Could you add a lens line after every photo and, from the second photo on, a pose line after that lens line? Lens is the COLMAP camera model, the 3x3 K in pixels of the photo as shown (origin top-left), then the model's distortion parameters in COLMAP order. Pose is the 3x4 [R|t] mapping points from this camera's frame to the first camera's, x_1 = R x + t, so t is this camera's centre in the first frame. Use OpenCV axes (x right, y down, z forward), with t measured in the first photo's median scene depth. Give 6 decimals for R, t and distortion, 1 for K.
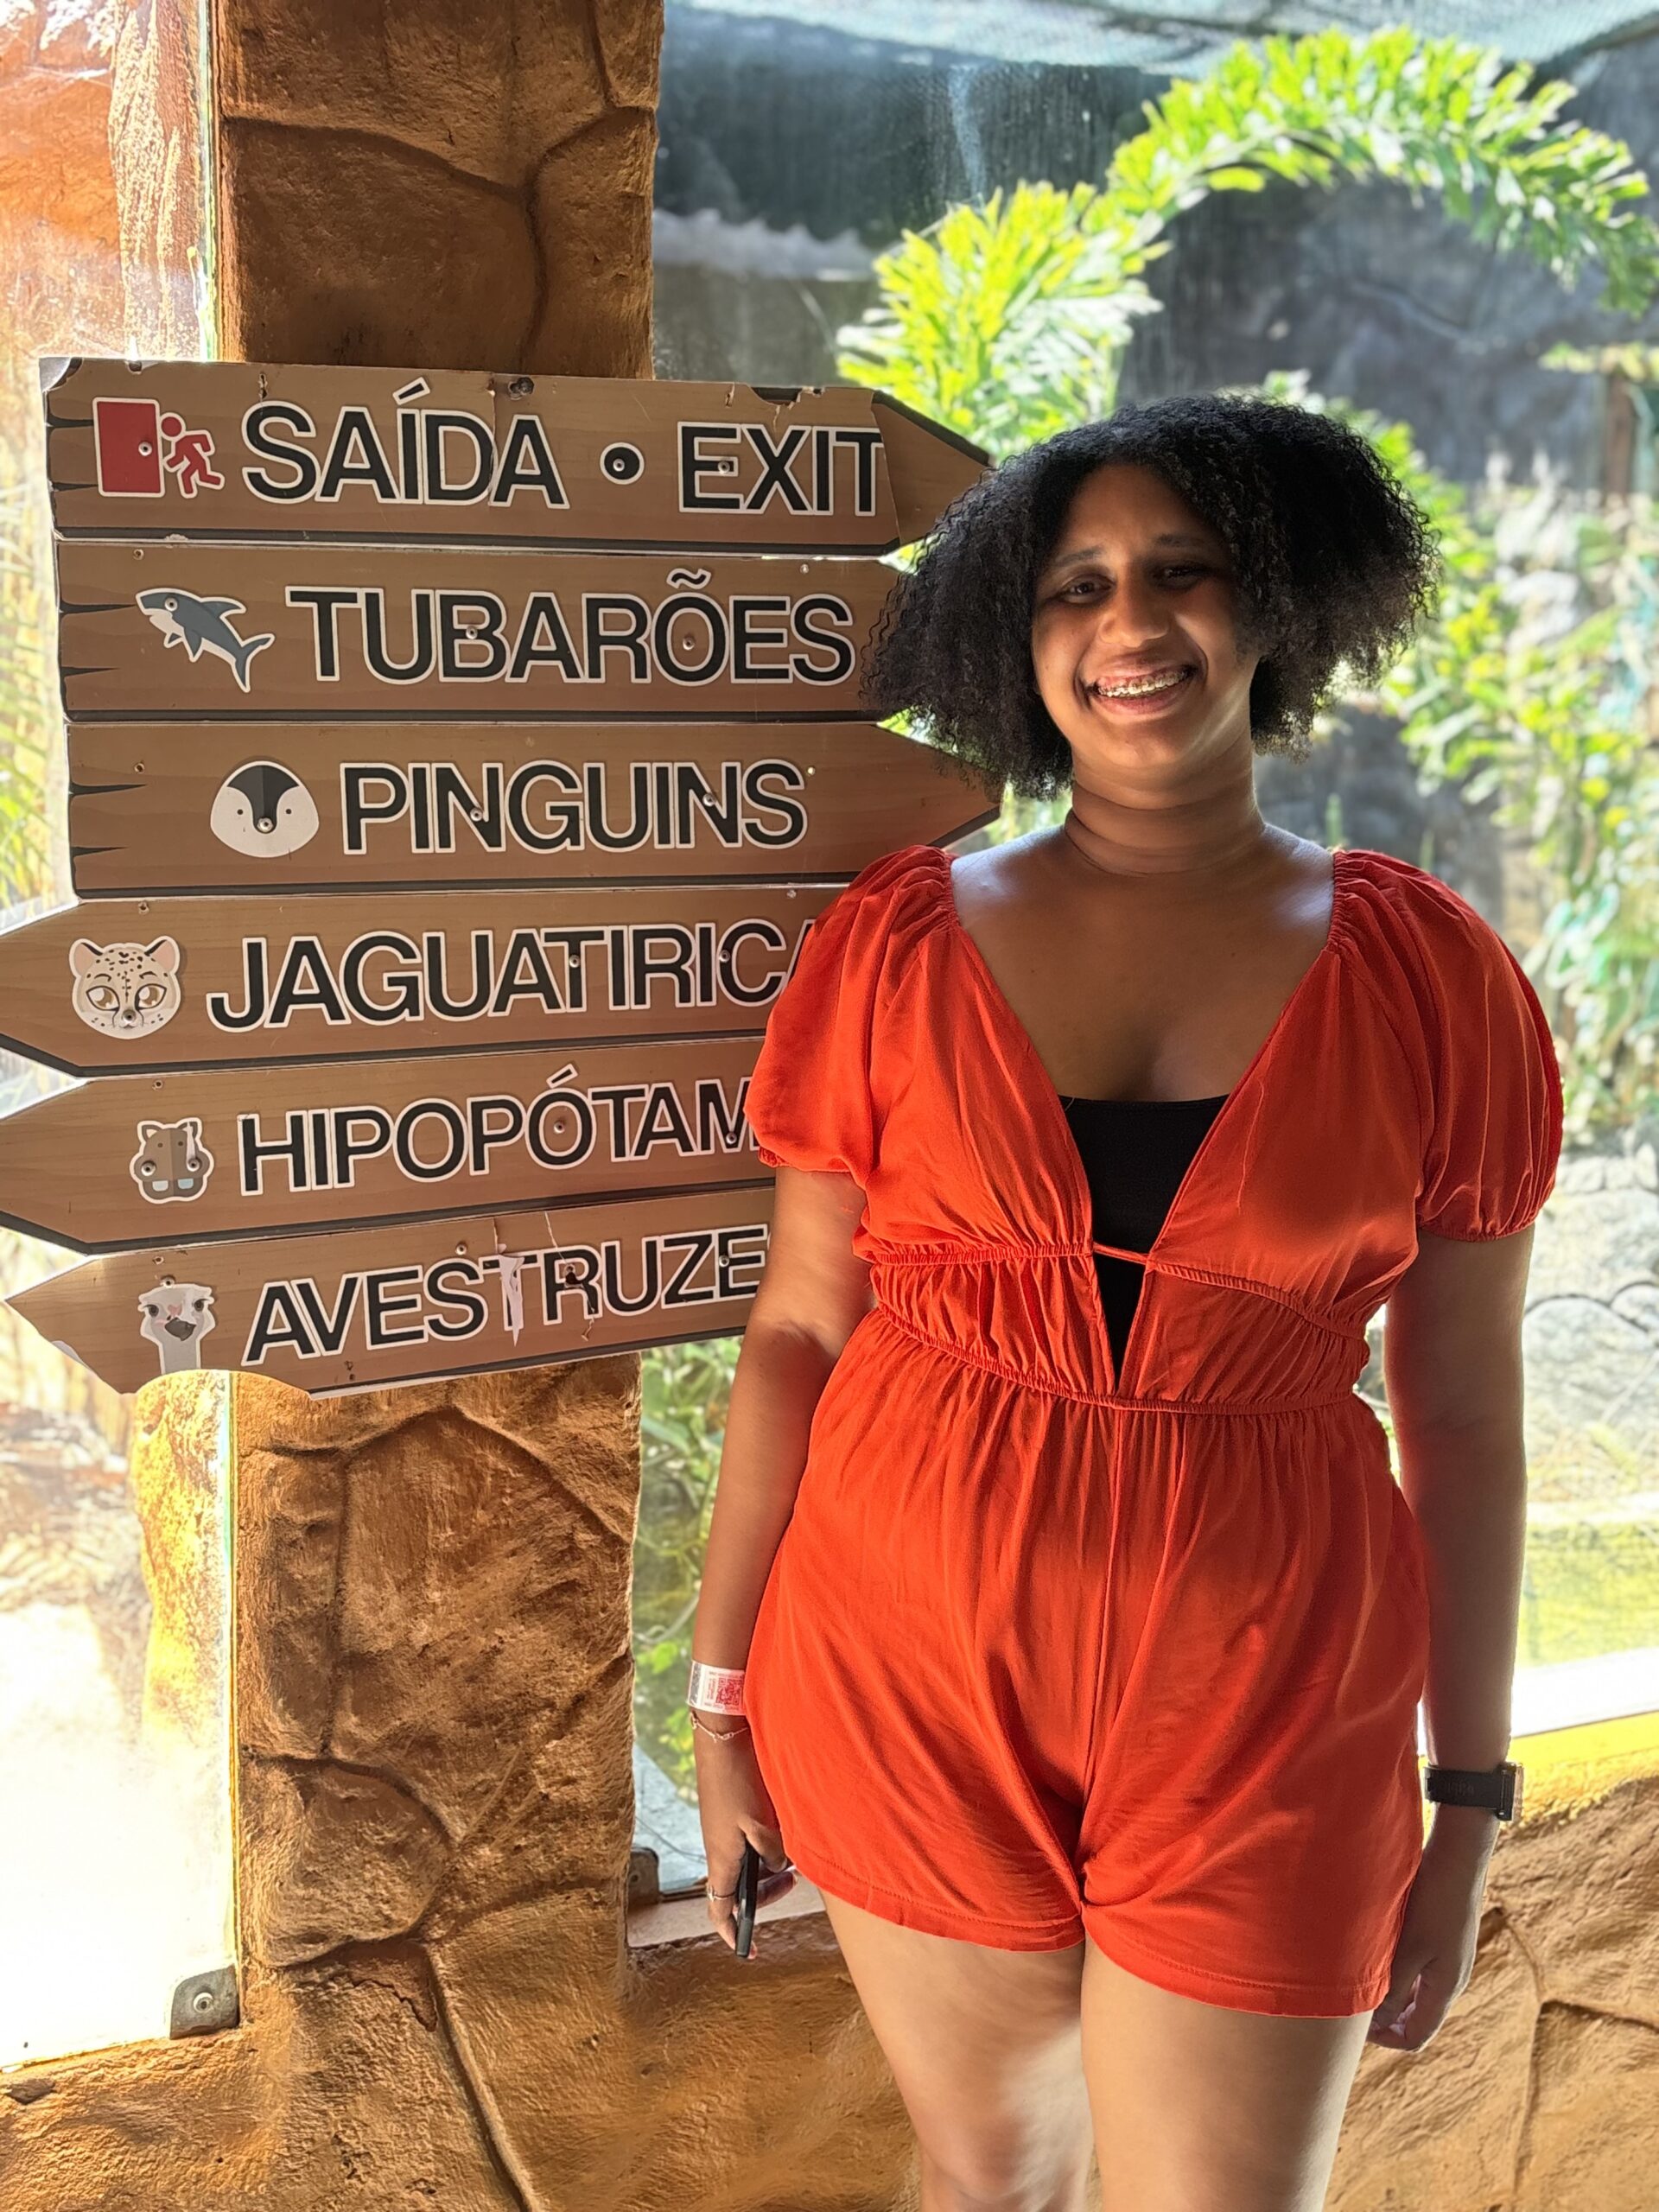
lens RADIAL K [[2317.6, 0, 832.7], [0, 2317.6, 1126.5], [0, 0, 1]] dist [0.076337, 0.000000]
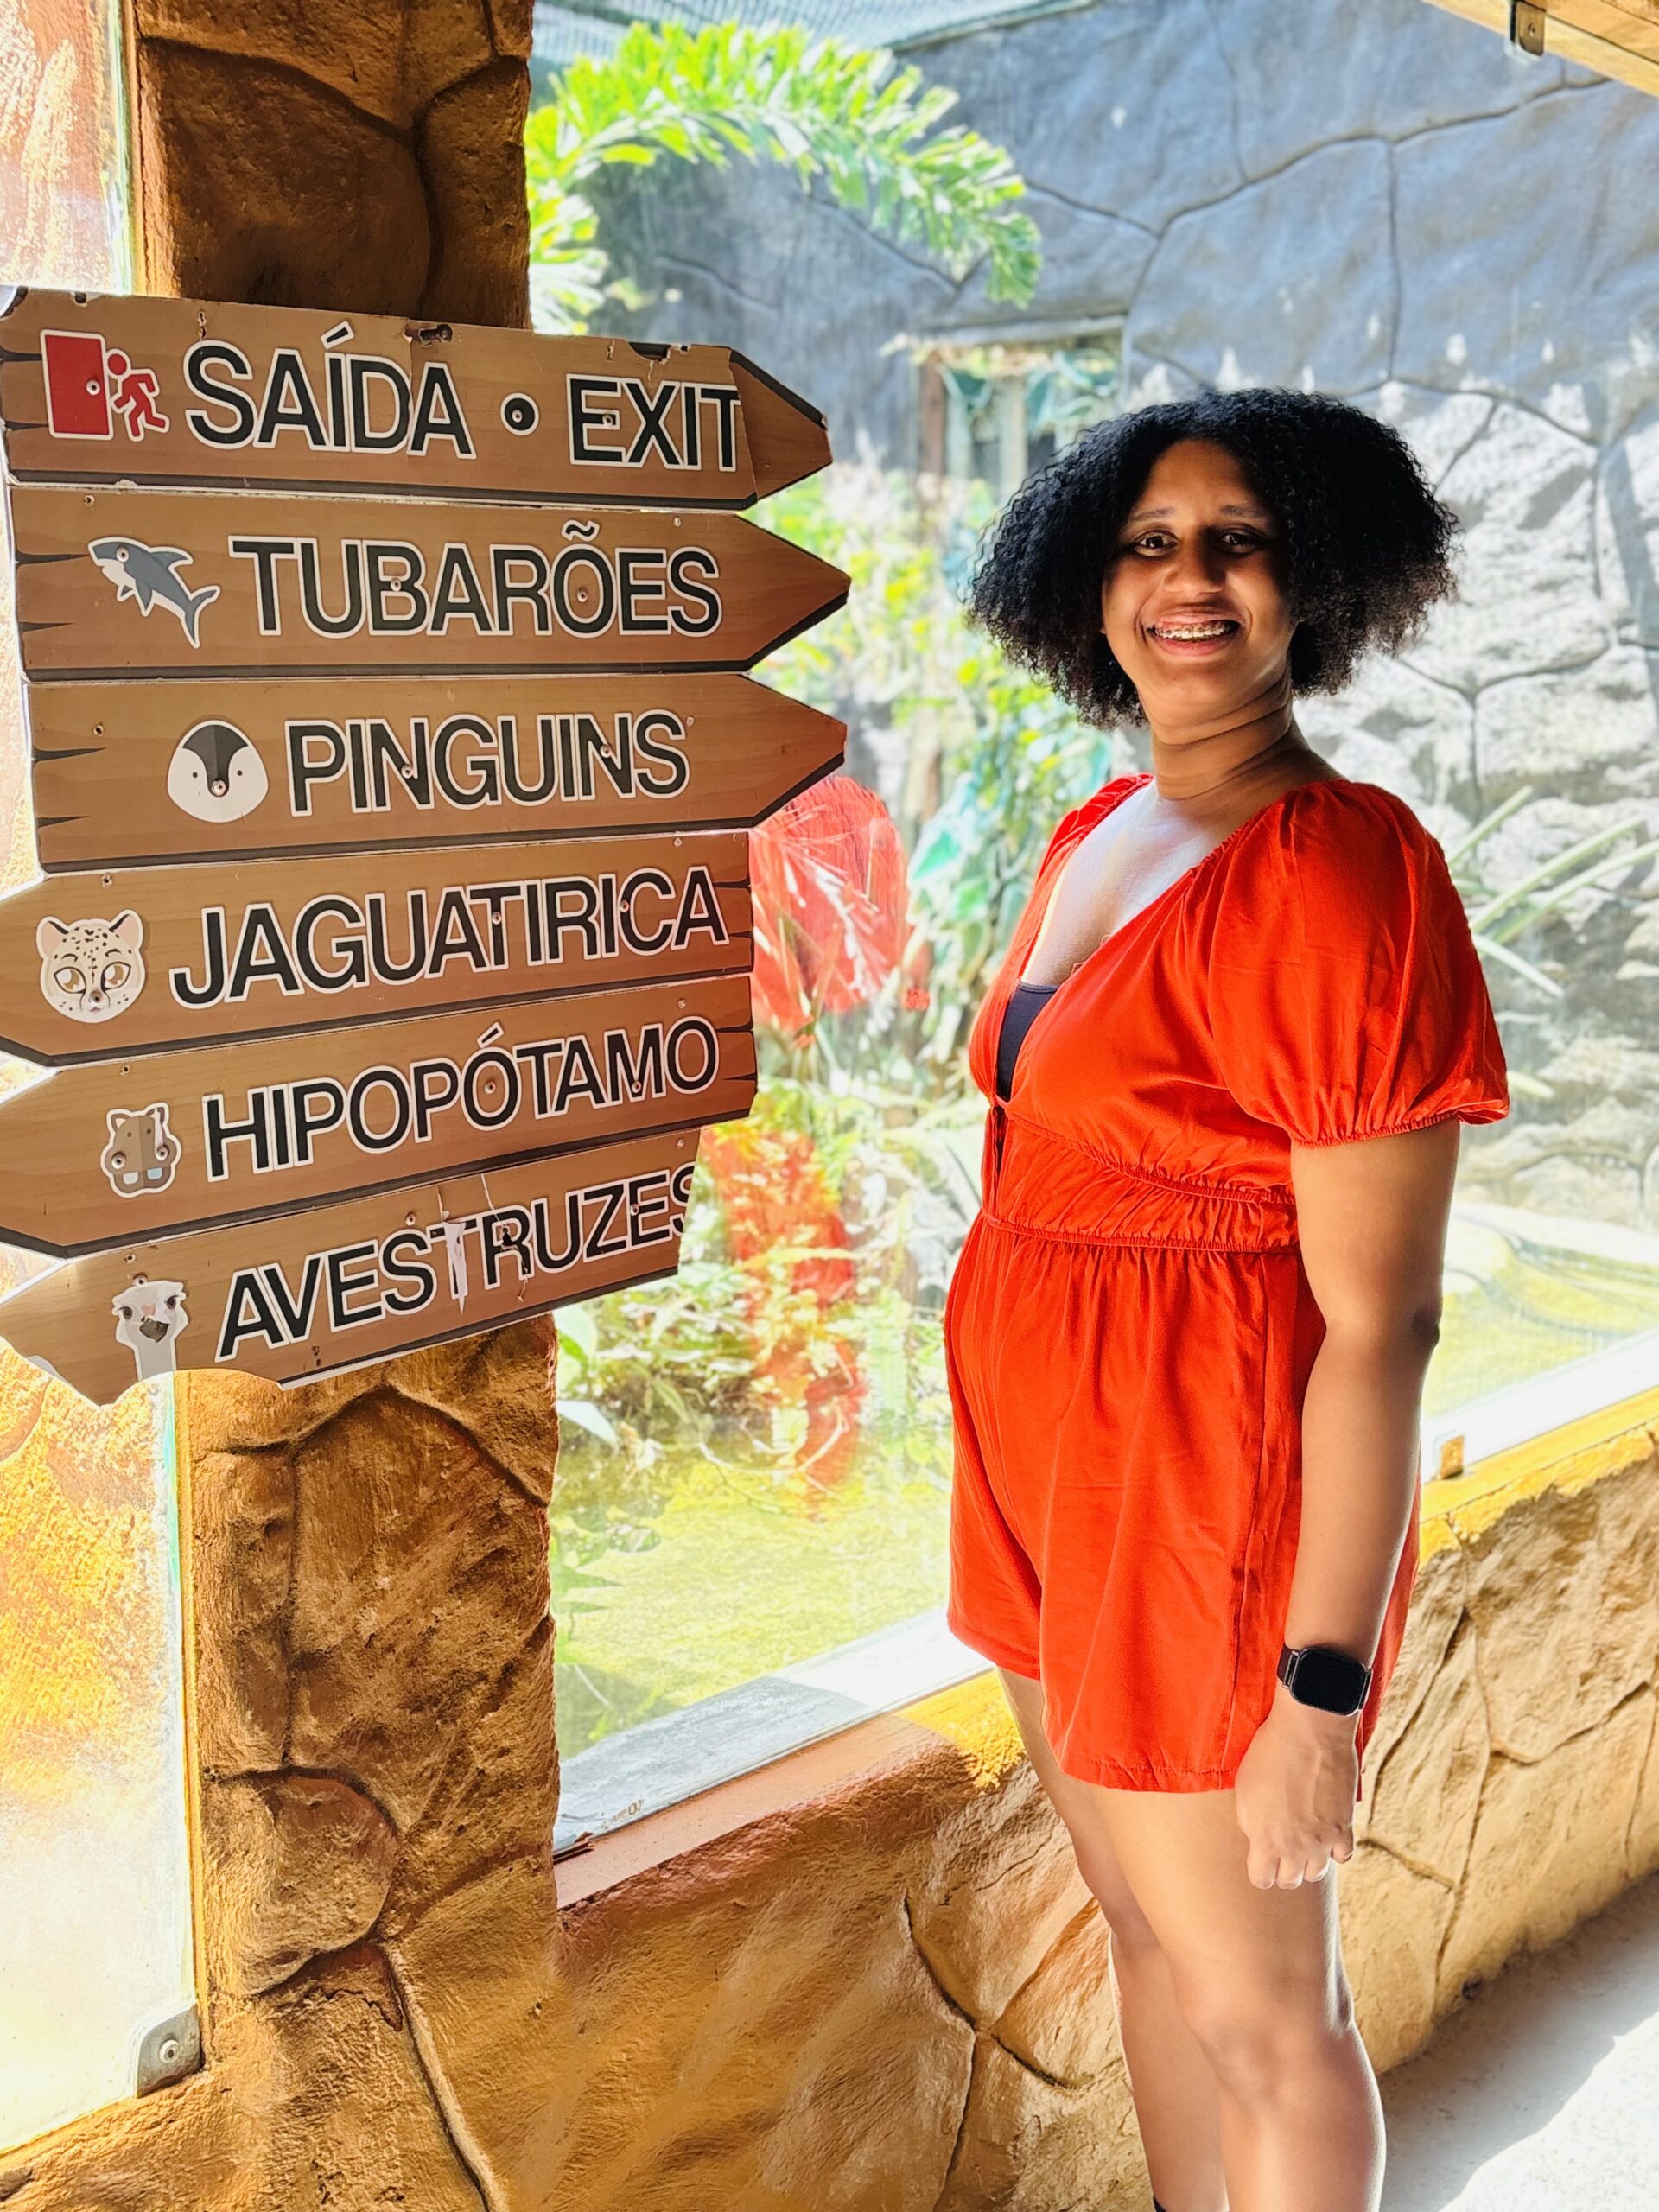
lens RADIAL K [[2317.6, 0, 836.7], [0, 2317.6, 1090.5], [0, 0, 1]] dist [0.076337, 0.000000]
pose [[0.934930, -0.077767, 0.346205, -0.324925], [0.077996, 0.996865, 0.013294, -0.000013], [-0.346154, 0.014574, 0.938065, 0.024416]]
